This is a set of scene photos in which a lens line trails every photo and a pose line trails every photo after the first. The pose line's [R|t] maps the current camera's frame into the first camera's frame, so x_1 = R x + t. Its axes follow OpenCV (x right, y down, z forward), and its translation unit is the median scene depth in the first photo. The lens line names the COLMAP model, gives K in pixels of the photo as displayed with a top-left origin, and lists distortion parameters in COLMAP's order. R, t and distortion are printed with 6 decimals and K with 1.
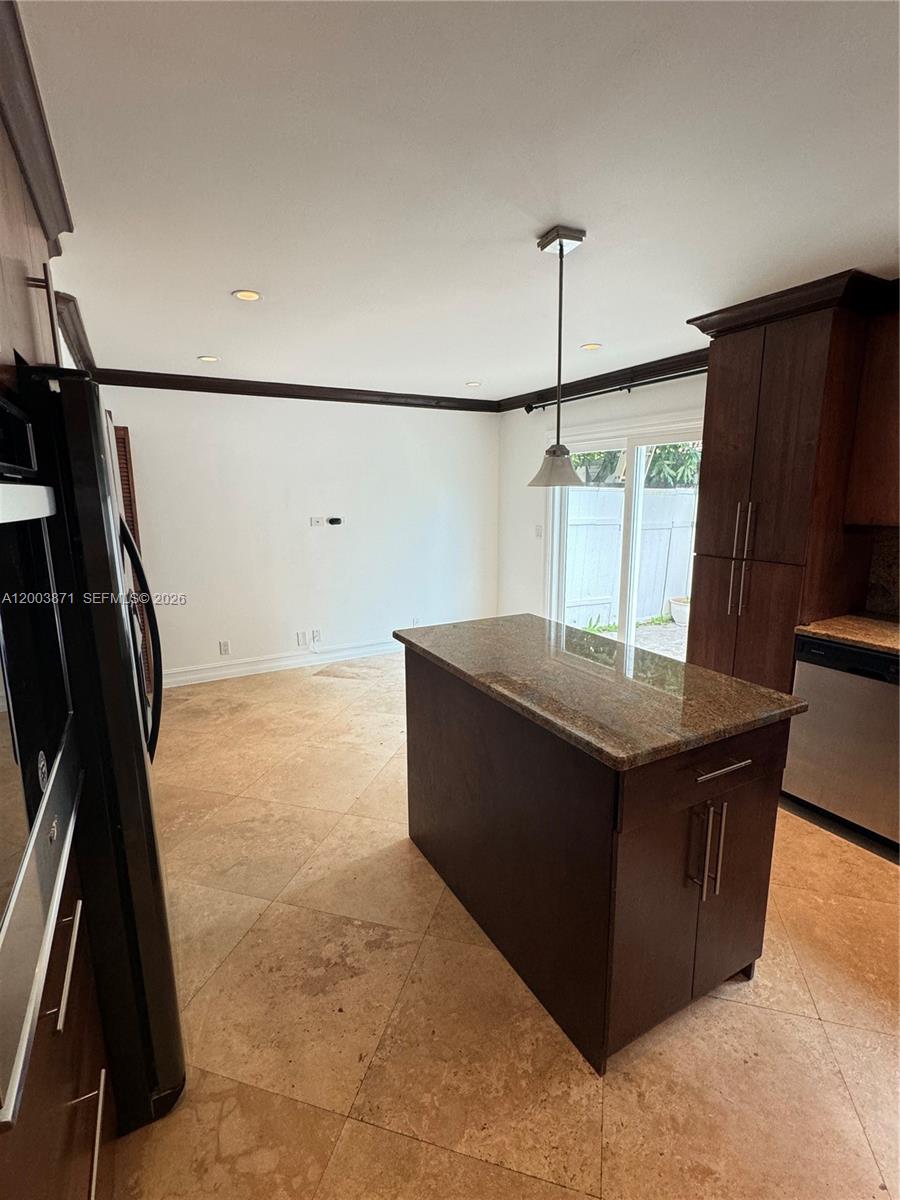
lens RADIAL K [[562.1, 0, 450.6], [0, 562.1, 598.8], [0, 0, 1]] dist [0.000472, -0.001027]
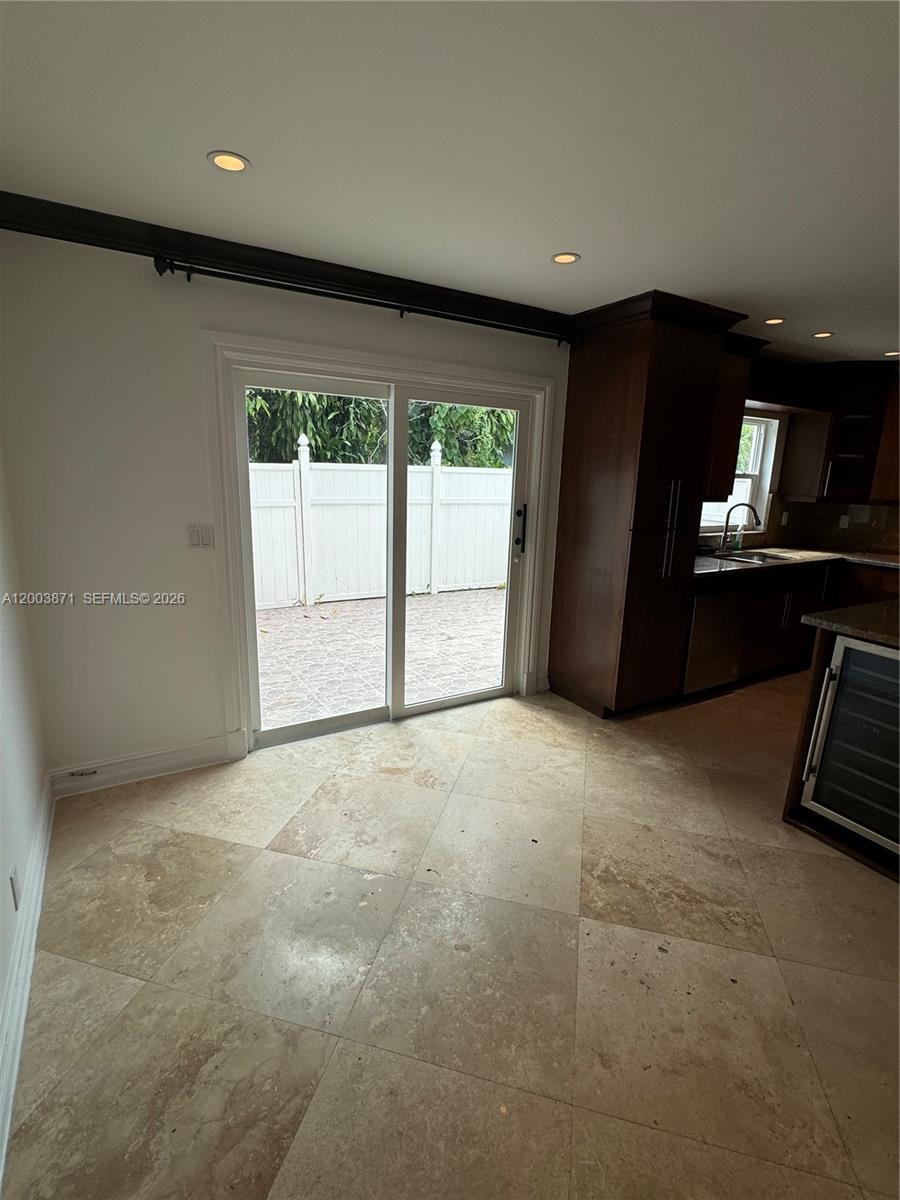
lens RADIAL K [[562.1, 0, 449.3], [0, 562.1, 601.1], [0, 0, 1]] dist [0.000472, -0.001027]
pose [[-0.029053, -0.223918, 0.974175, -0.763165], [0.159421, 0.961073, 0.225661, -0.312028], [-0.986783, 0.161860, 0.007775, 1.740280]]
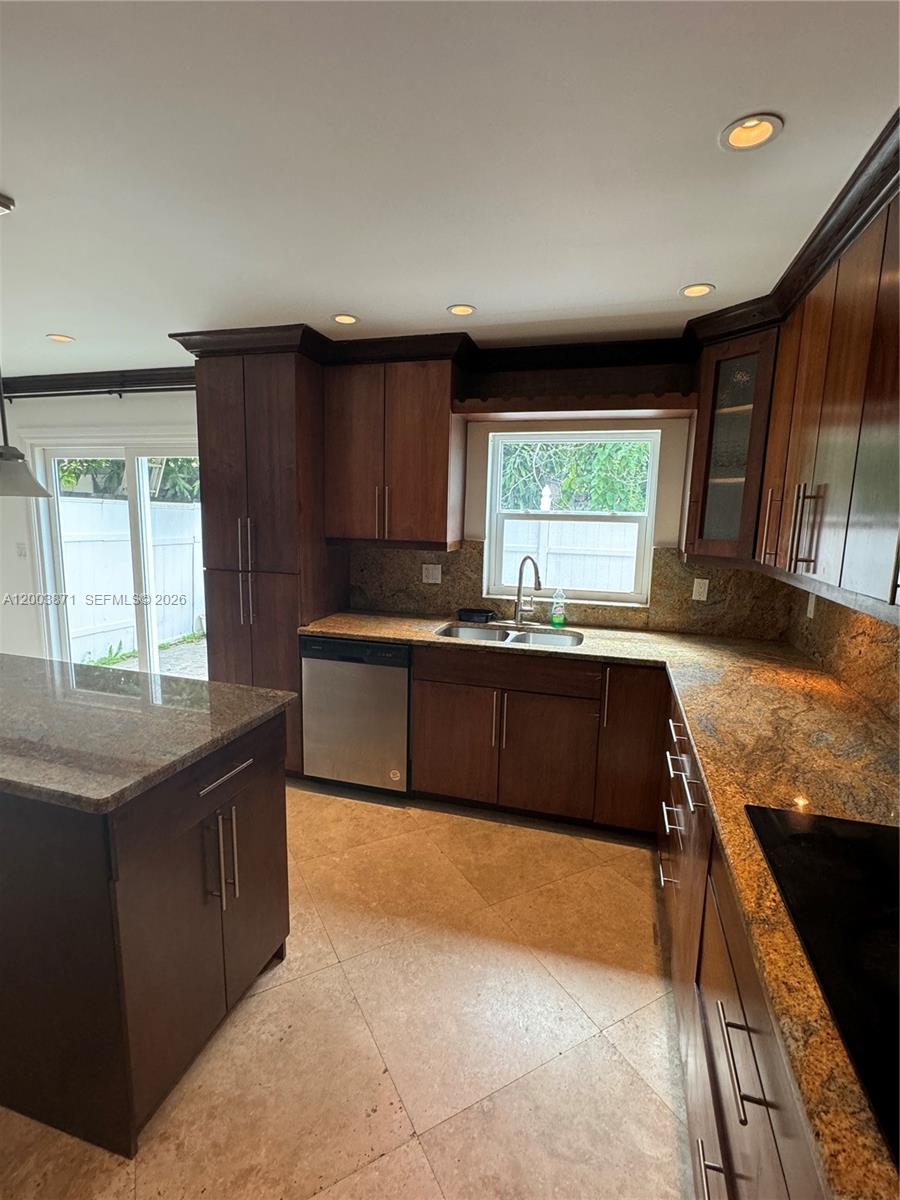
lens RADIAL K [[562.1, 0, 453.3], [0, 562.1, 596.2], [0, 0, 1]] dist [0.000472, -0.001027]
pose [[0.708833, -0.085600, 0.700163, 0.054133], [0.106656, 0.994203, 0.013572, 0.003971], [-0.697266, 0.065056, 0.713854, -0.031462]]
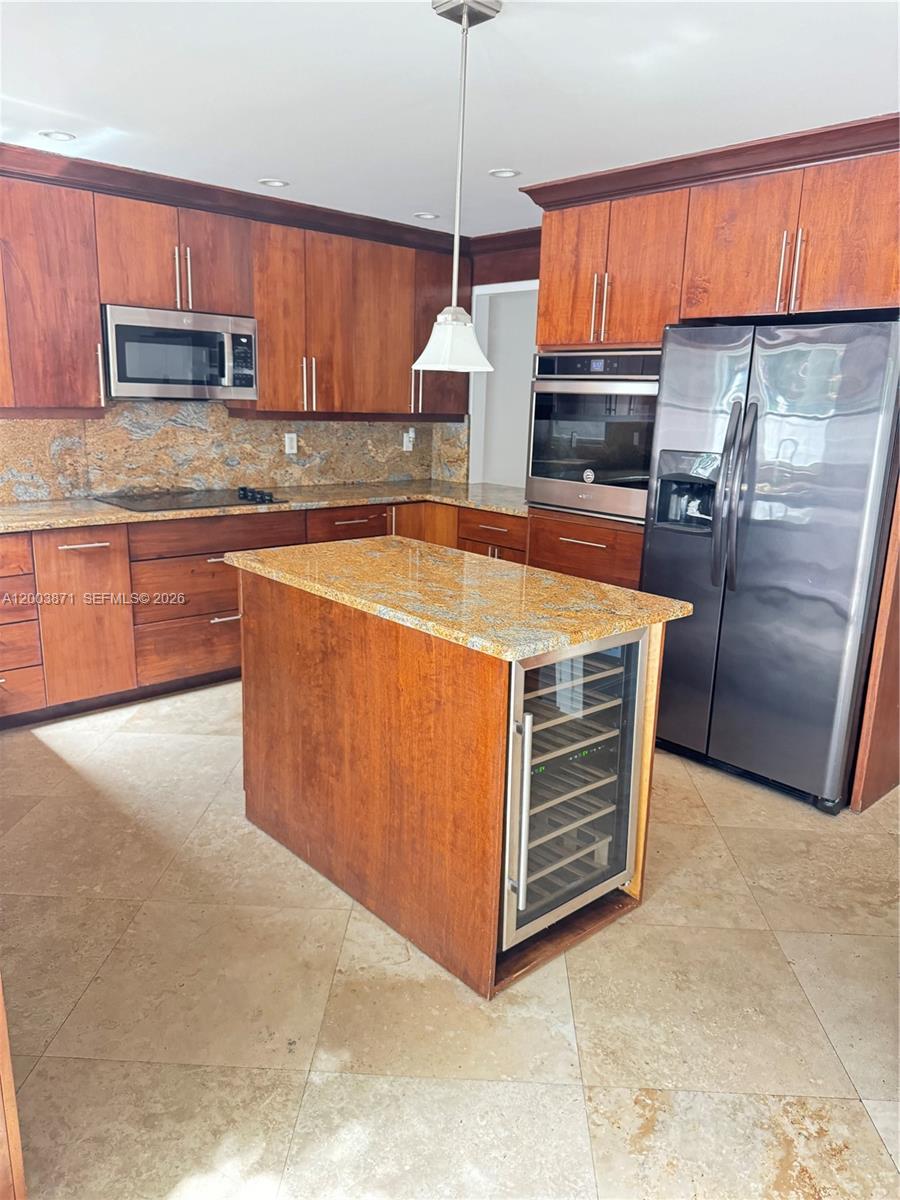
lens RADIAL K [[851.7, 0, 461.0], [0, 851.7, 606.1], [0, 0, 1]] dist [0.011643, -0.017619]
pose [[-0.969359, 0.032450, -0.243496, 0.394581], [-0.073936, 0.906731, 0.415177, -0.326072], [0.234258, 0.420459, -0.876549, 1.804874]]
